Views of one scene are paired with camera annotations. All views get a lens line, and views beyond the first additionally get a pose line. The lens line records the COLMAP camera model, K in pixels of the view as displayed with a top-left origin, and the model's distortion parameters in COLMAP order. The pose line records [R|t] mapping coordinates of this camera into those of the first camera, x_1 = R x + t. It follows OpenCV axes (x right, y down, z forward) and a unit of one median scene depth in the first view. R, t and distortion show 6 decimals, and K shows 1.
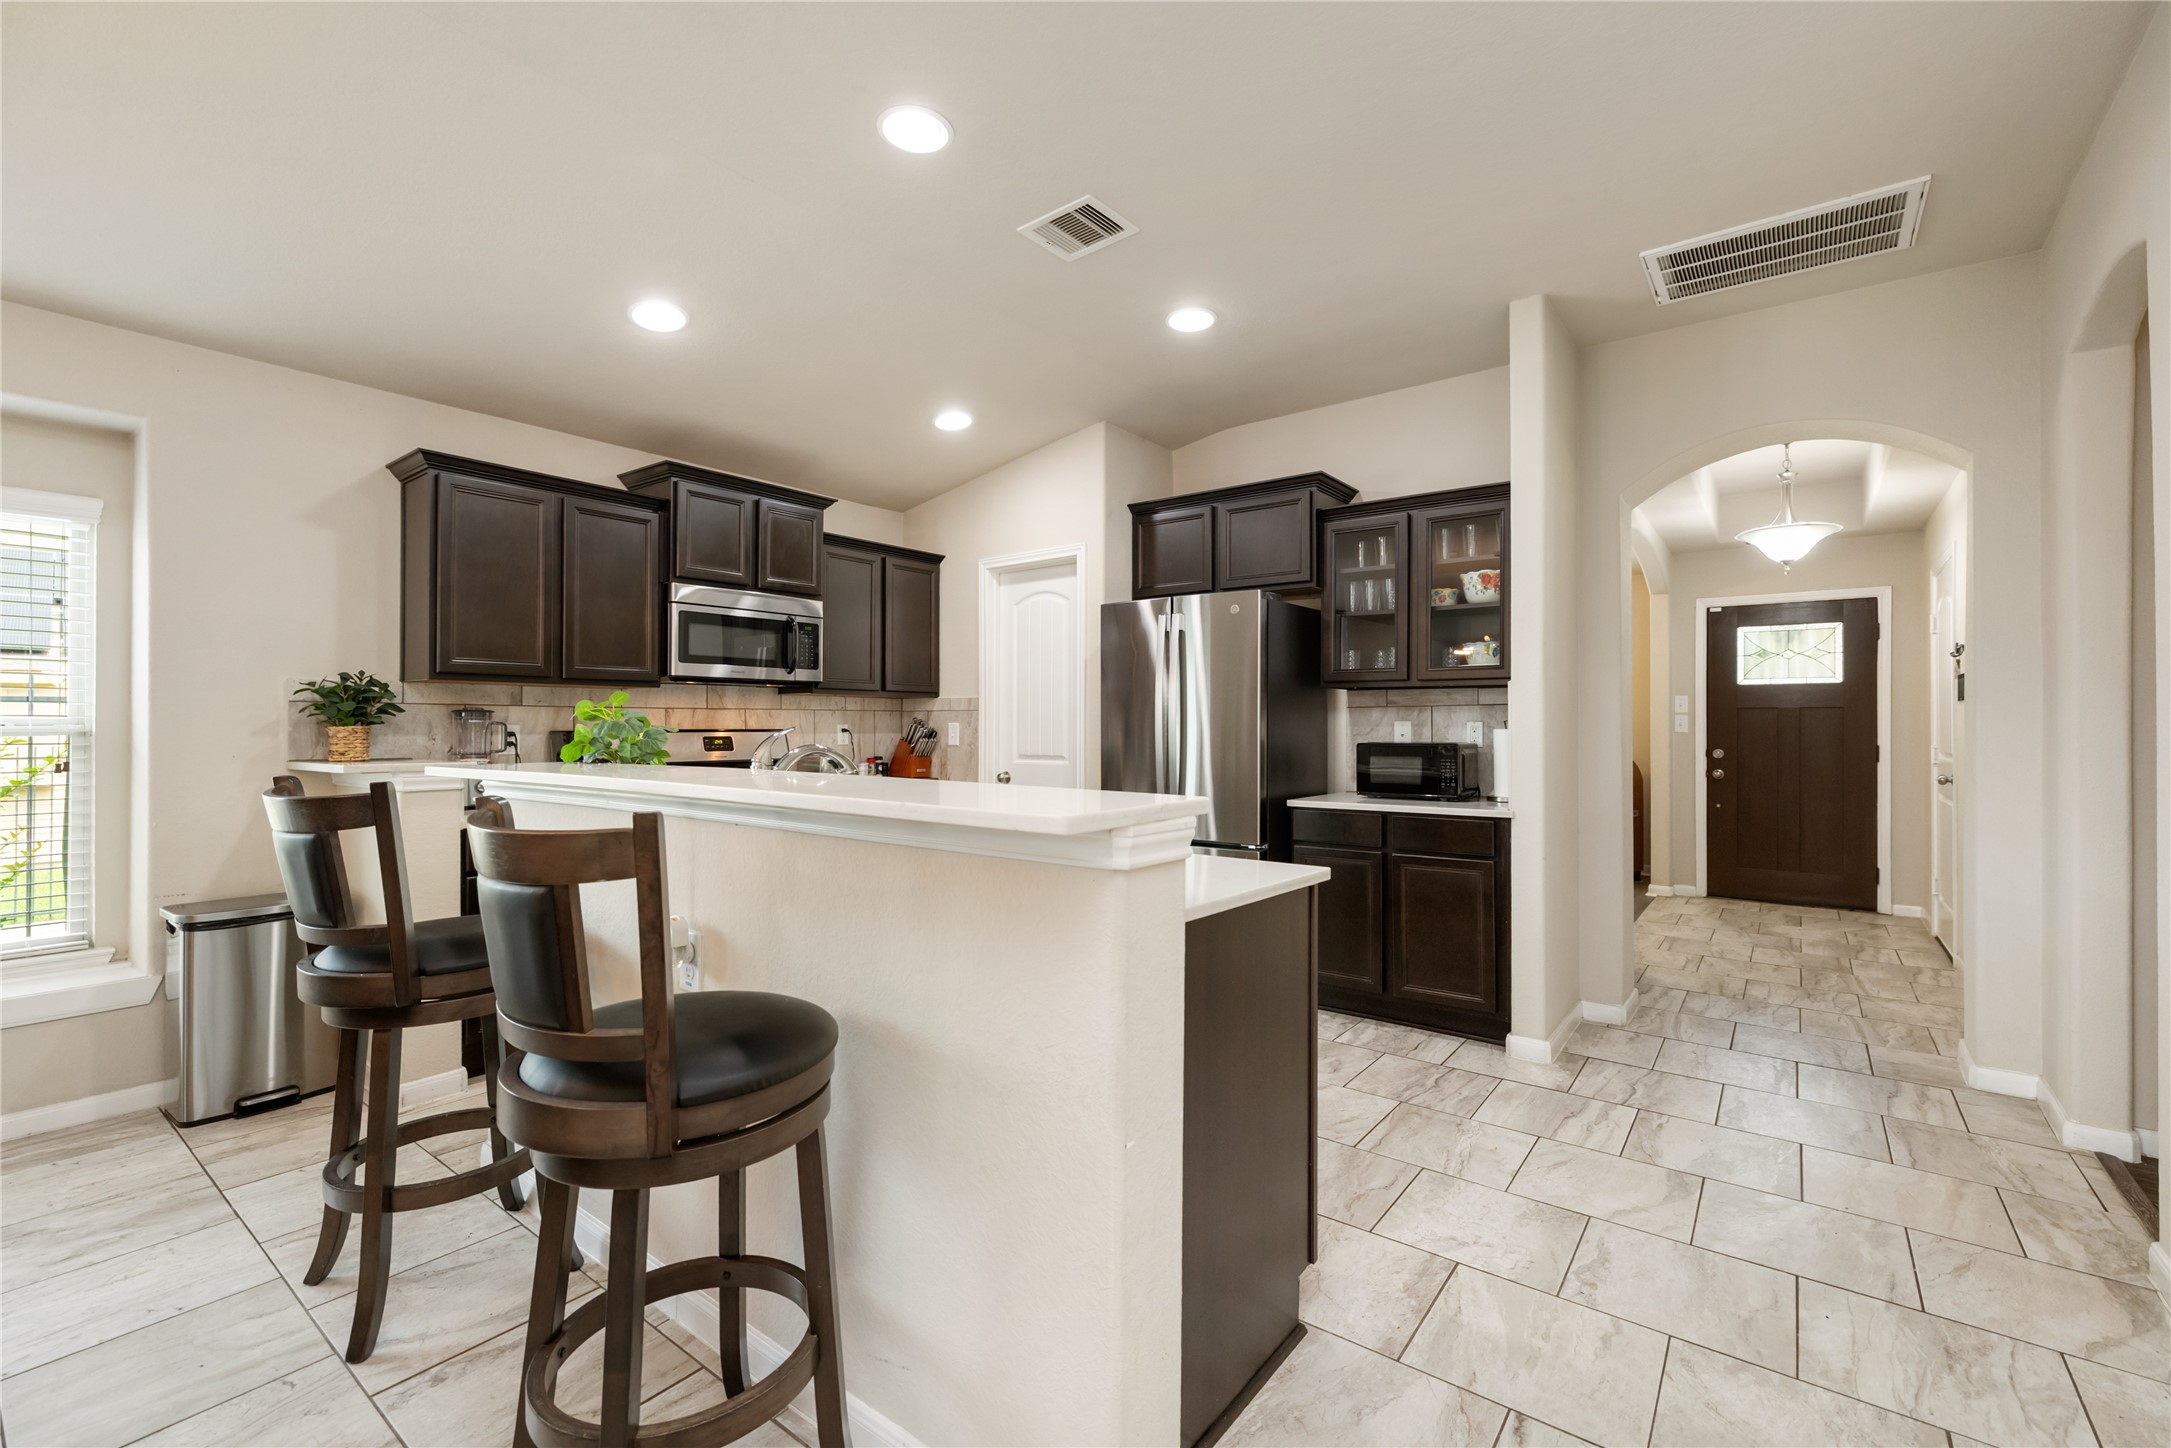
lens RADIAL K [[930.0, 0, 1083.9], [0, 930.0, 727.2], [0, 0, 1]] dist [-0.000650, 0.000054]
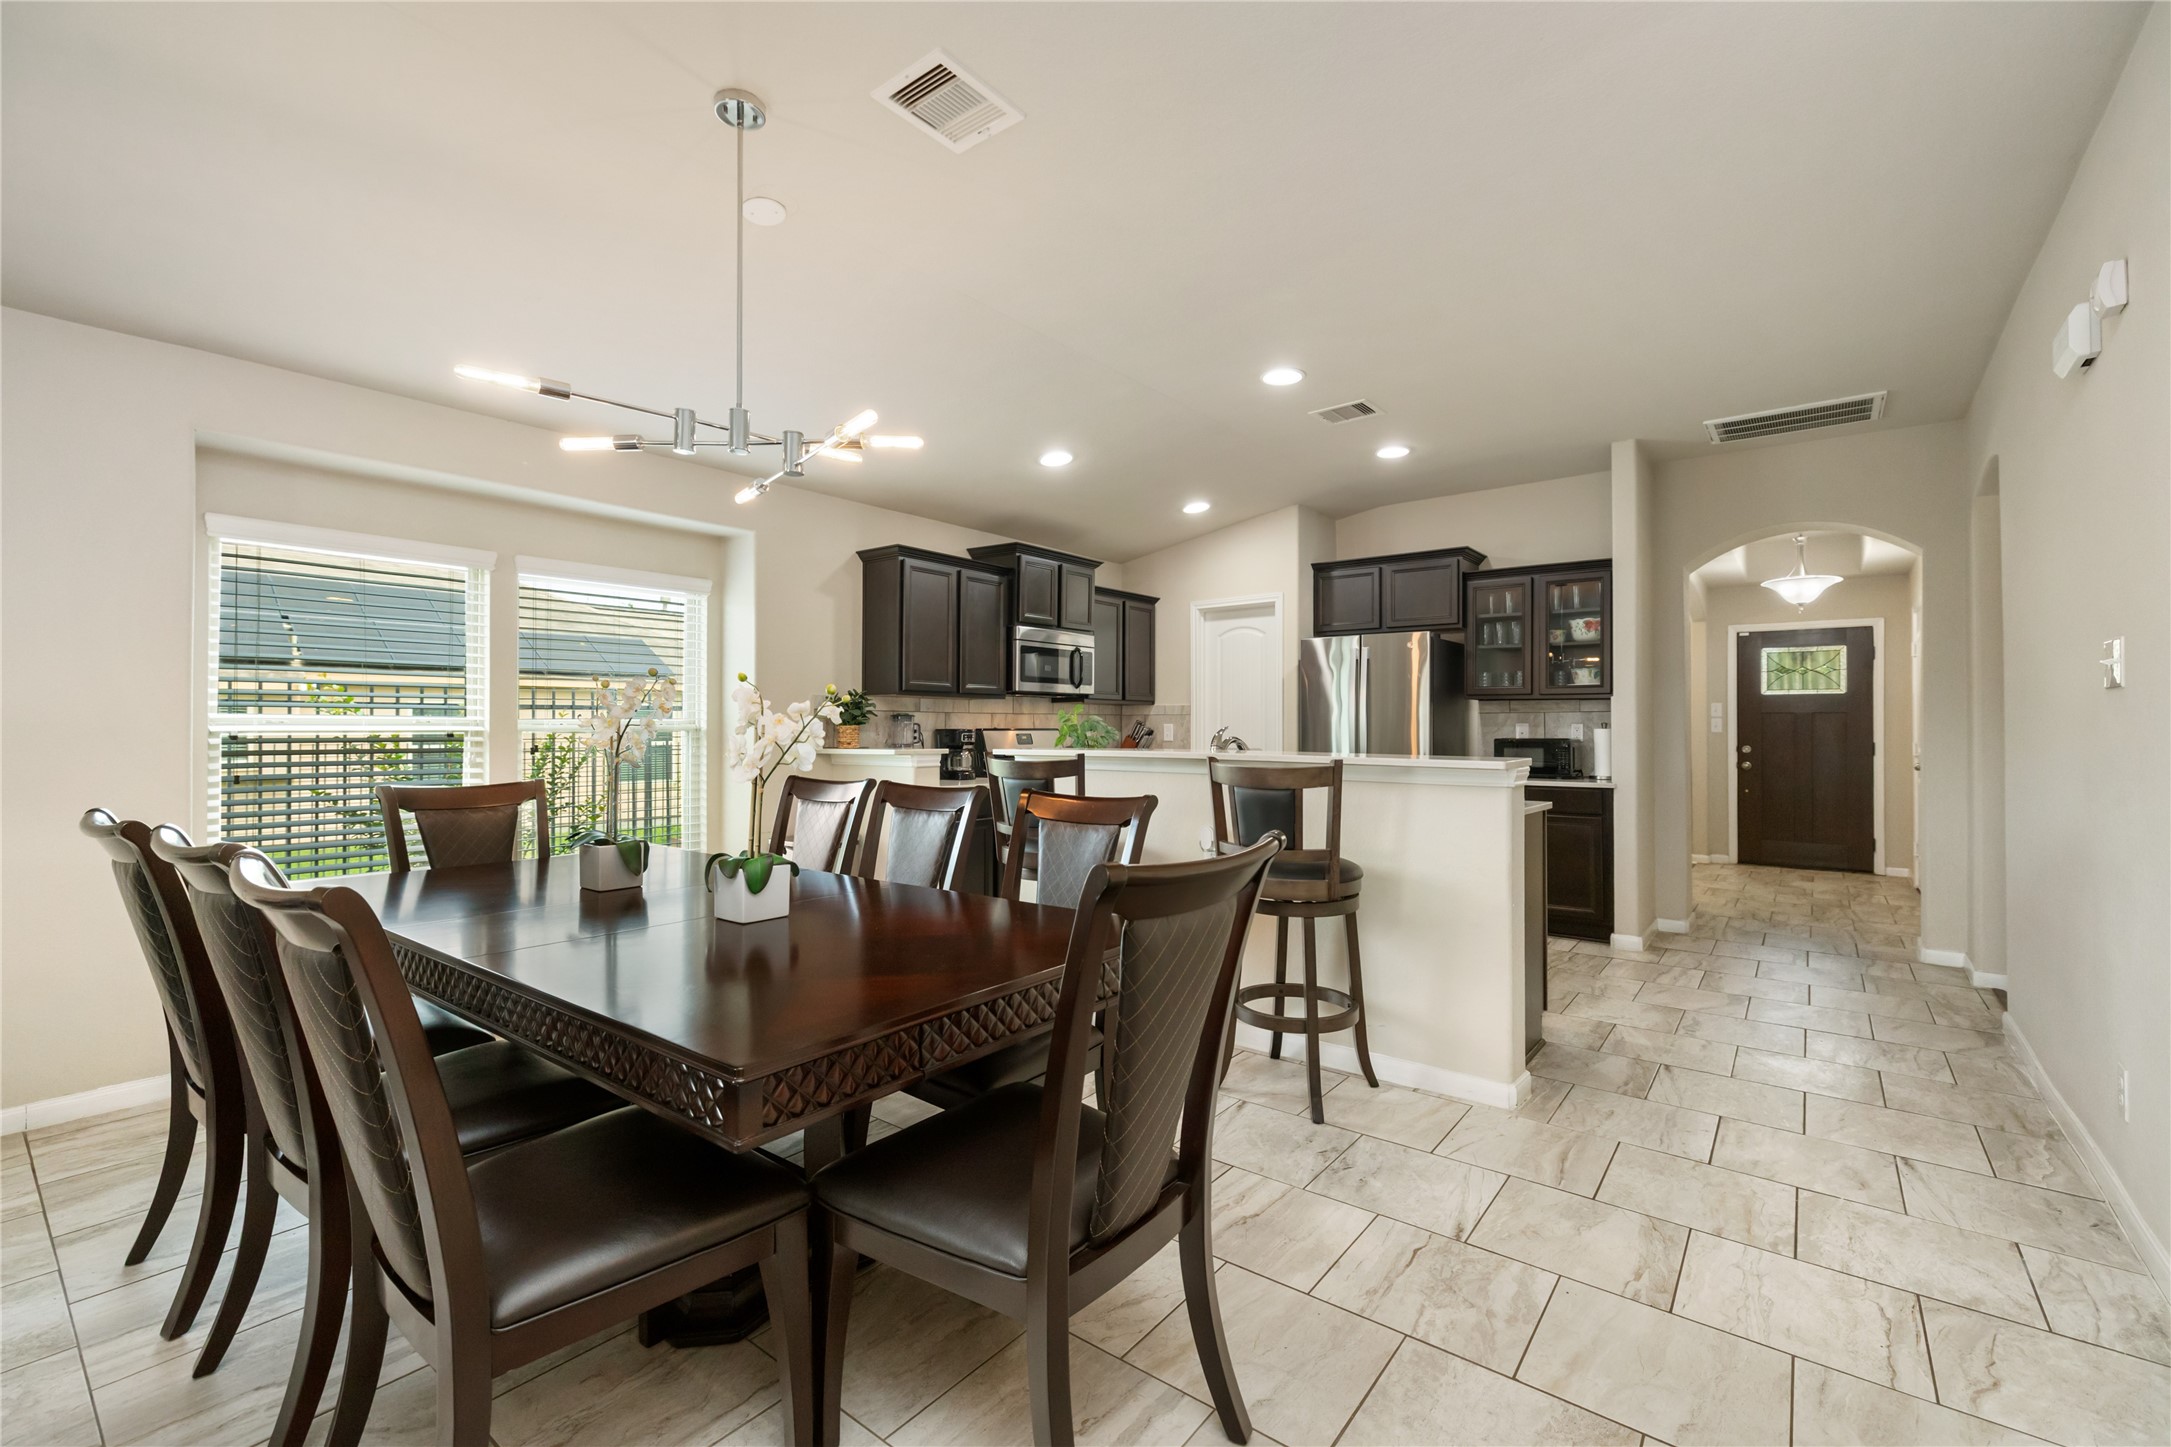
lens RADIAL K [[931.0, 0, 1085.5], [0, 931.0, 723.5], [0, 0, 1]] dist [0.002073, 0.000540]
pose [[0.999955, 0.000859, -0.009469, -0.301788], [-0.000914, 0.999982, -0.005879, 0.002862], [0.009464, 0.005887, 0.999938, -0.406492]]
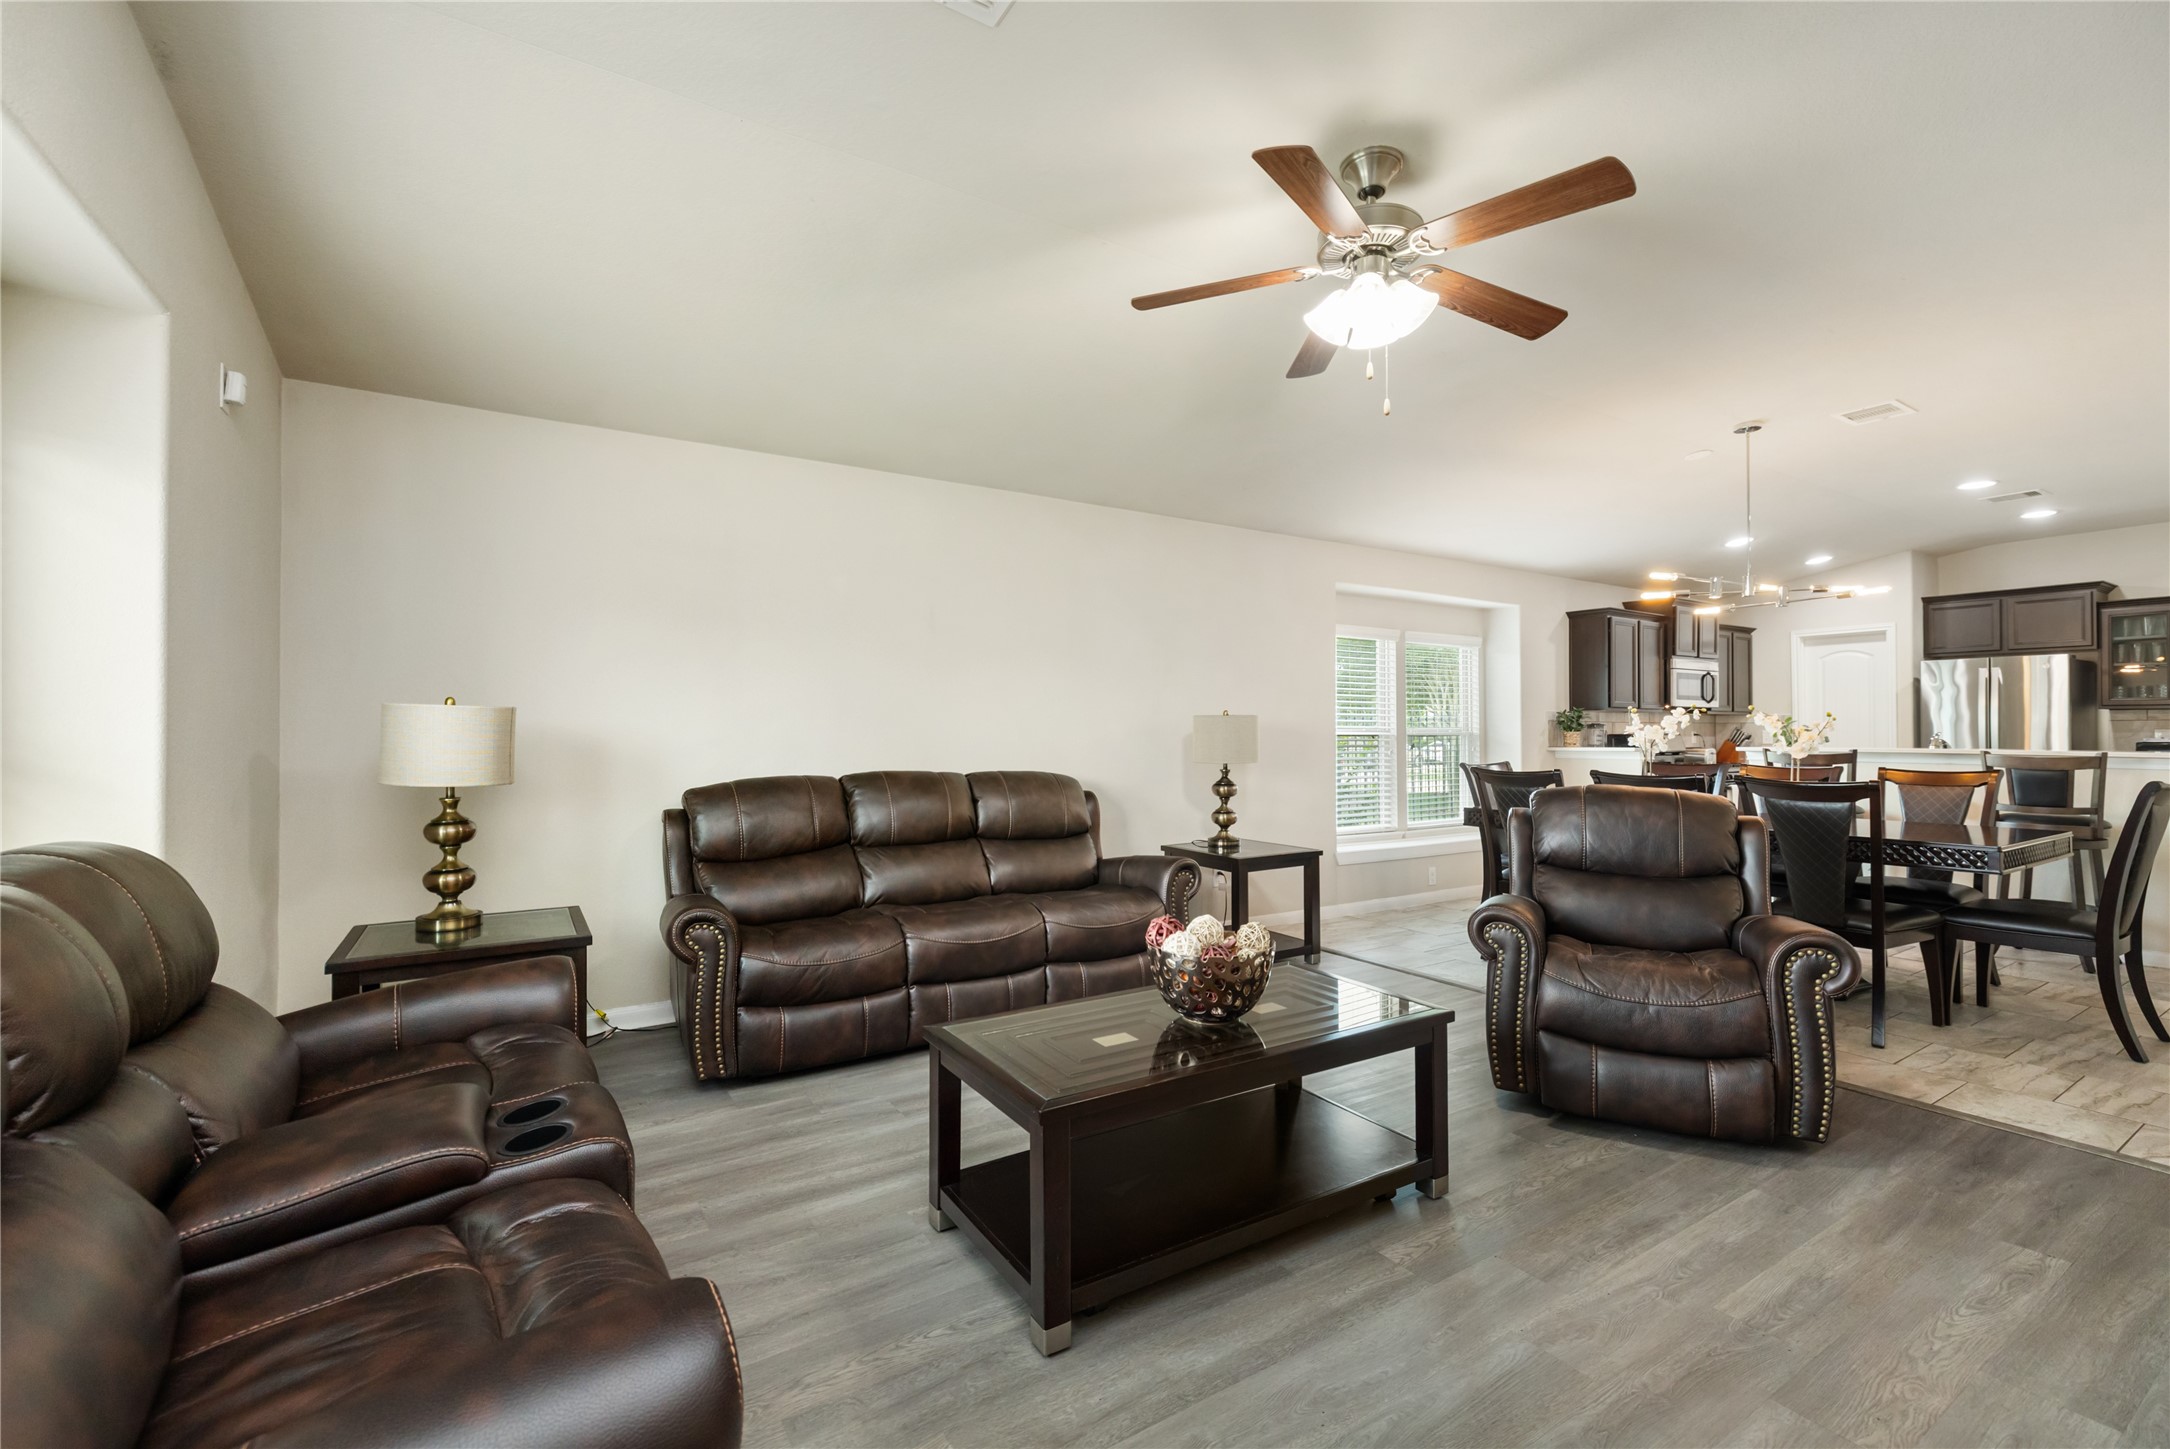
lens RADIAL K [[930.6, 0, 1085.0], [0, 930.6, 724.5], [0, 0, 1]] dist [0.002073, 0.000540]
pose [[0.939138, -0.002121, -0.343533, -0.870082], [-0.000607, 0.999969, -0.007833, -0.000531], [0.343539, 0.007565, 0.939108, -1.185255]]
